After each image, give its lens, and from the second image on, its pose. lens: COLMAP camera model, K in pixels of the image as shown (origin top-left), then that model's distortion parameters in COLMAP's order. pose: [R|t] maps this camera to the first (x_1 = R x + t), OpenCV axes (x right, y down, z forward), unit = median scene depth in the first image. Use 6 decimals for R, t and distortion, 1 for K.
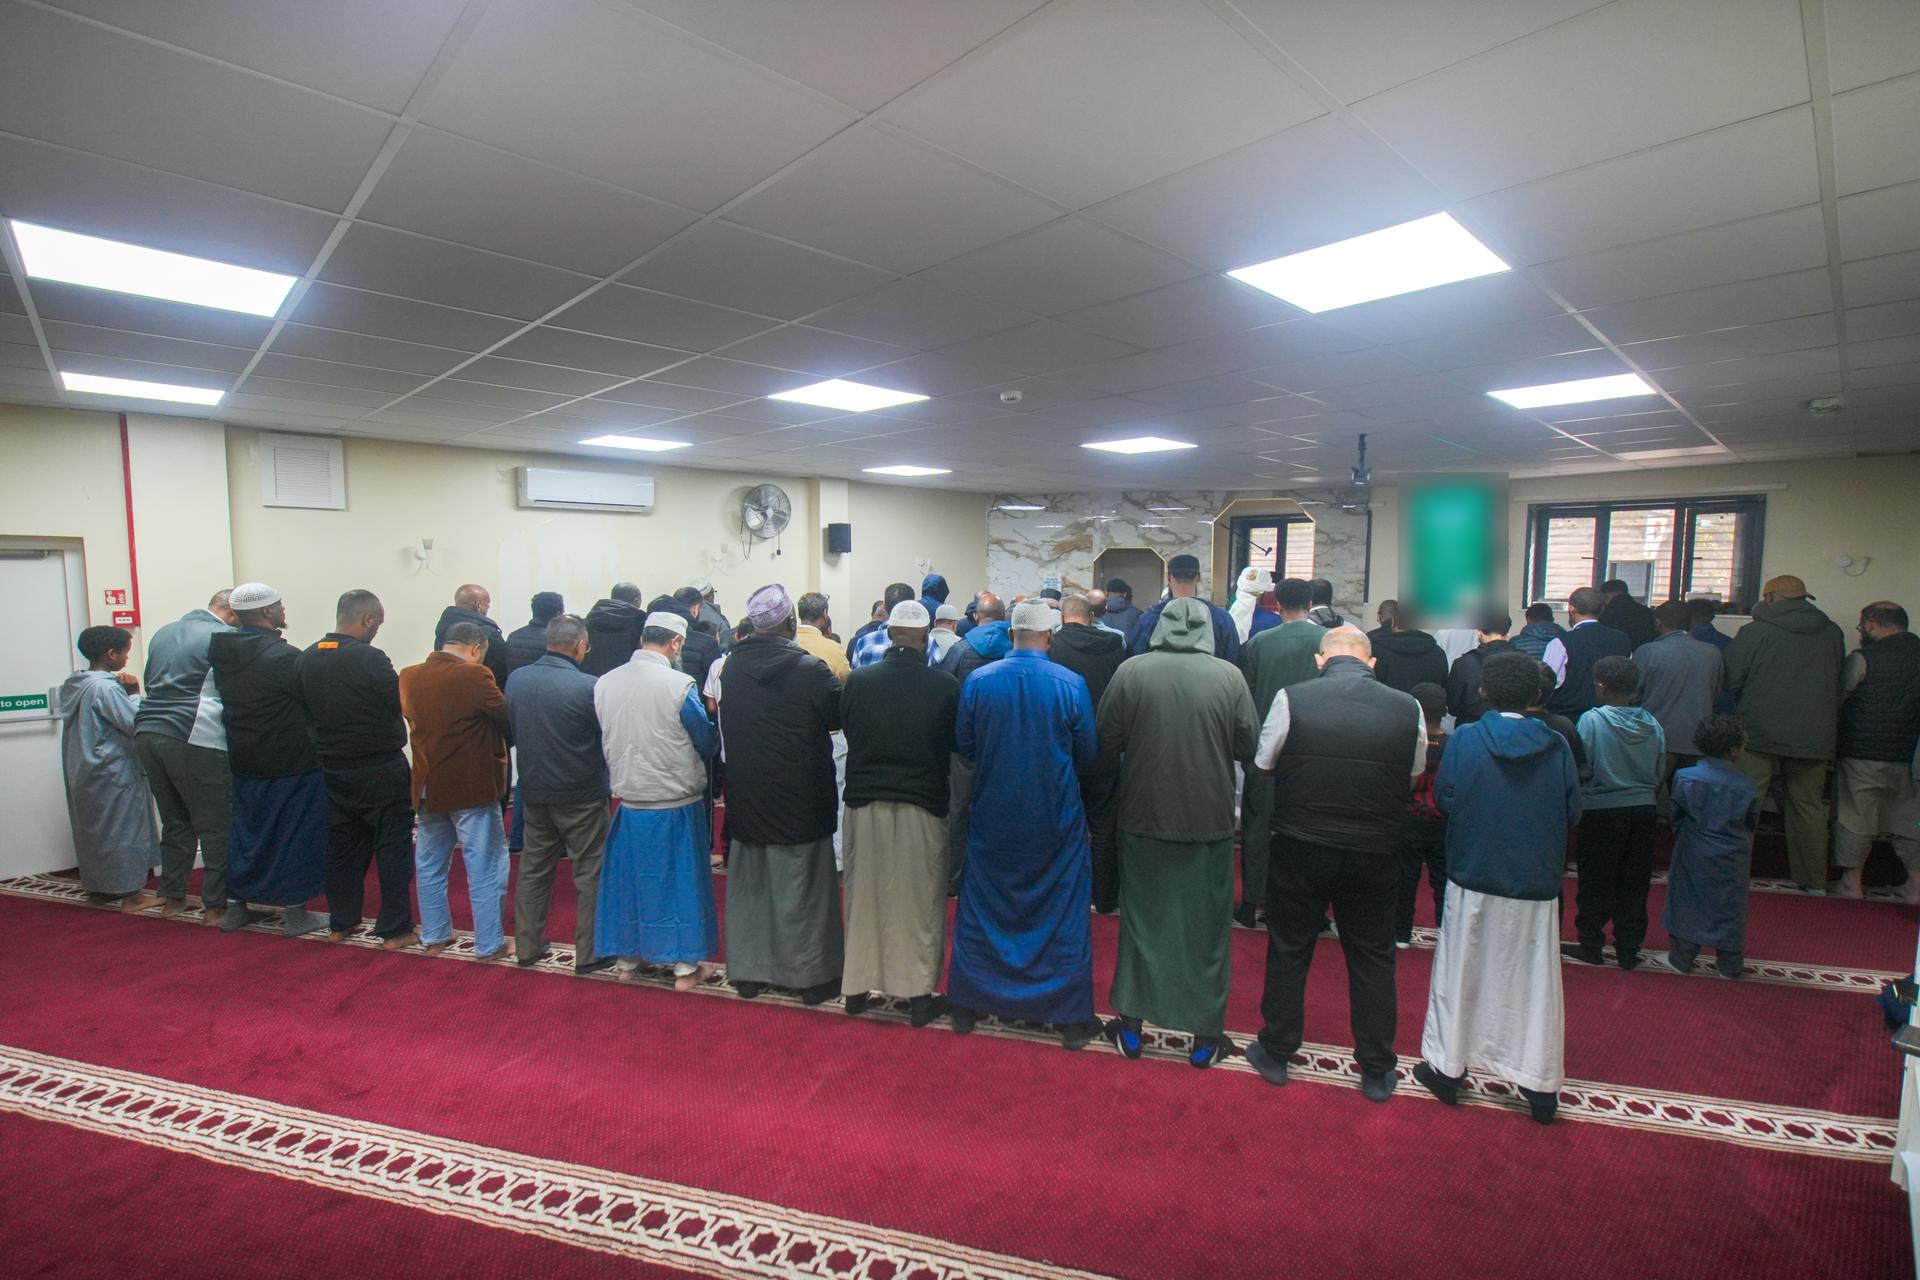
lens RADIAL K [[863.1, 0, 960.1], [0, 863.1, 637.8], [0, 0, 1]] dist [0.007220, -0.005445]
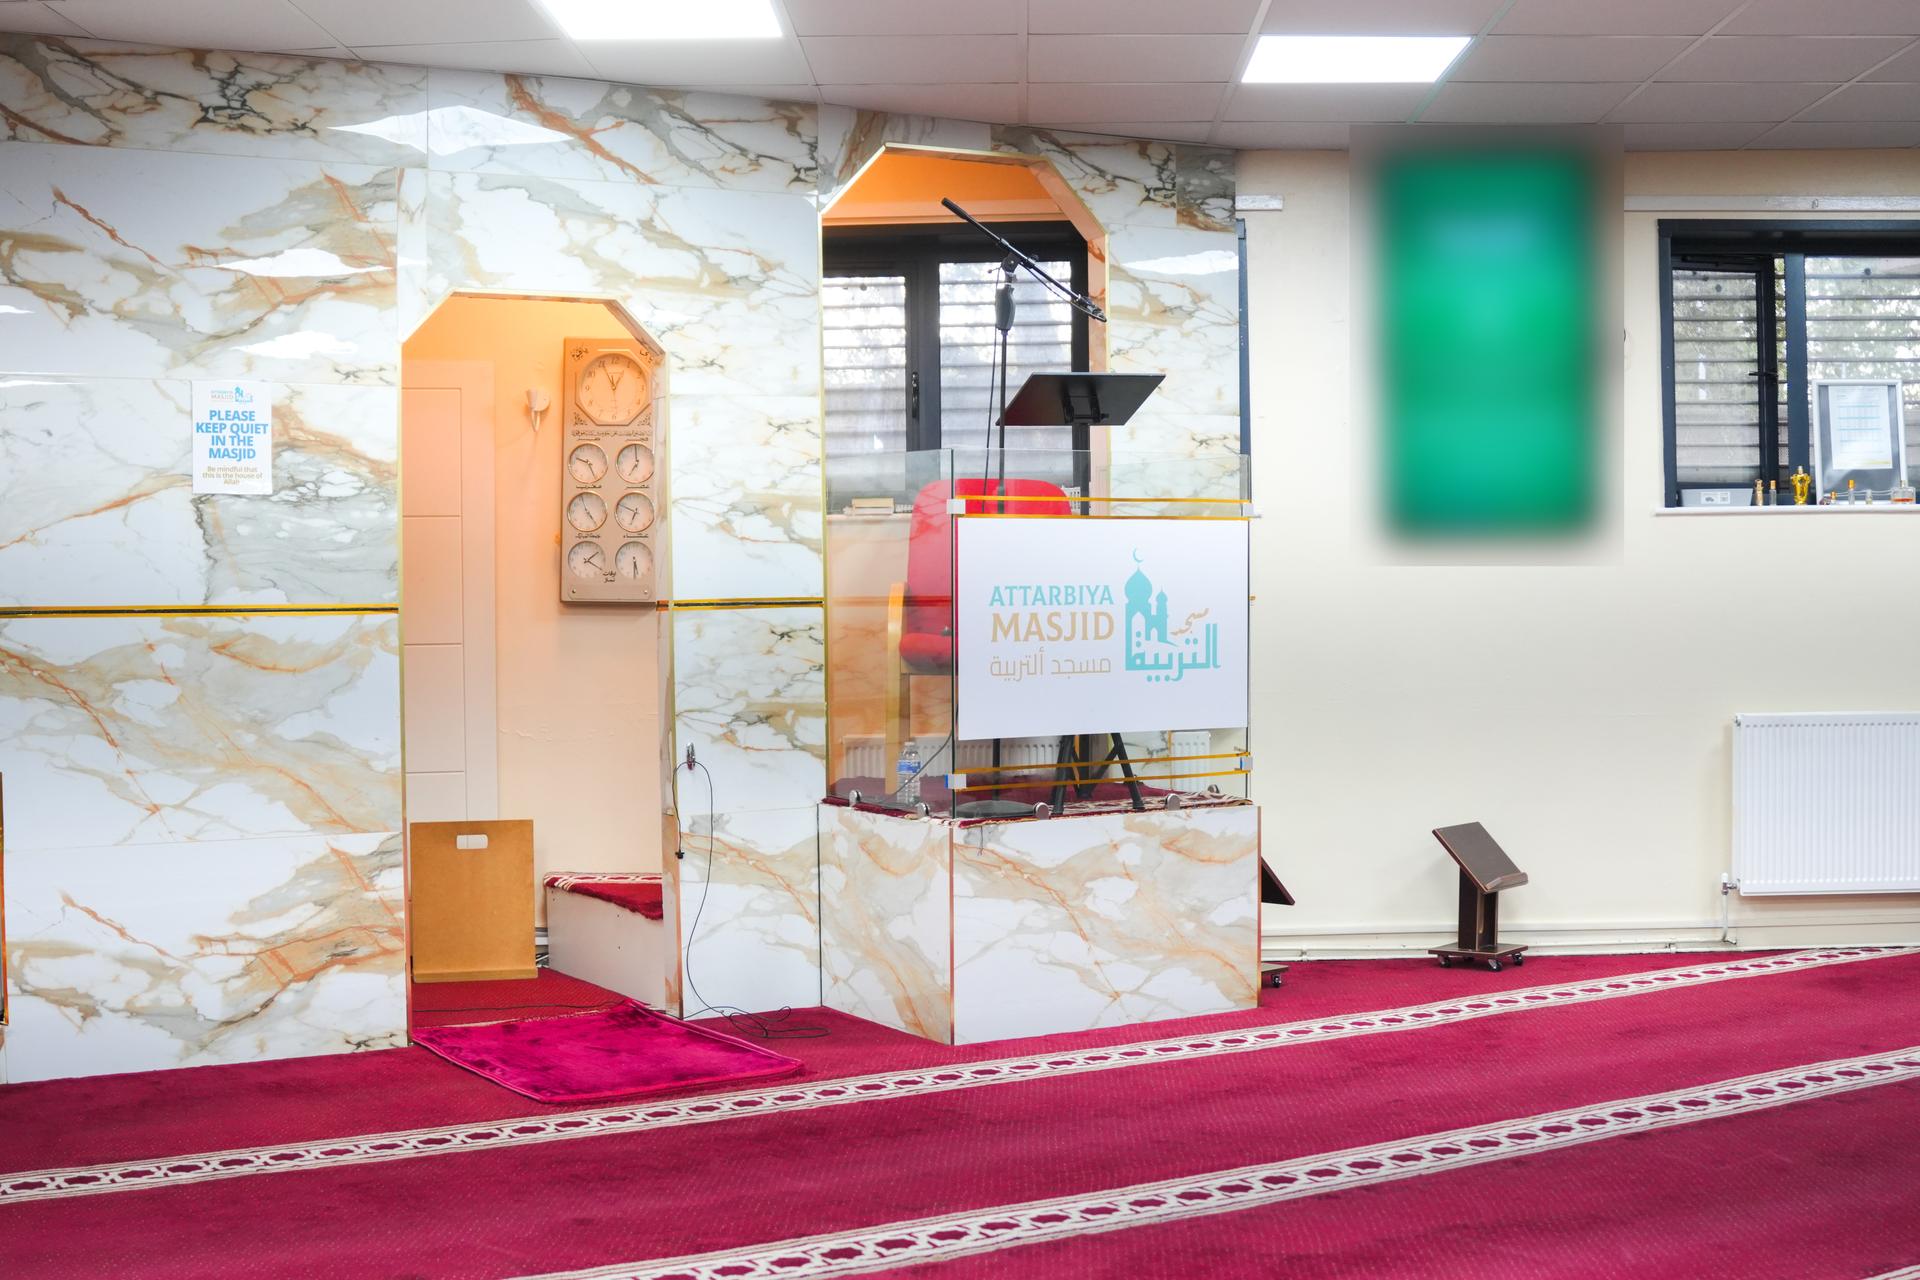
lens RADIAL K [[2386.1, 0, 963.7], [0, 2386.1, 655.6], [0, 0, 1]] dist [-0.167762, 0.000000]
pose [[0.709083, -0.027912, 0.704573, -0.261703], [0.074051, 0.996639, -0.035042, 0.043337], [-0.701226, 0.077022, 0.708766, 0.562560]]
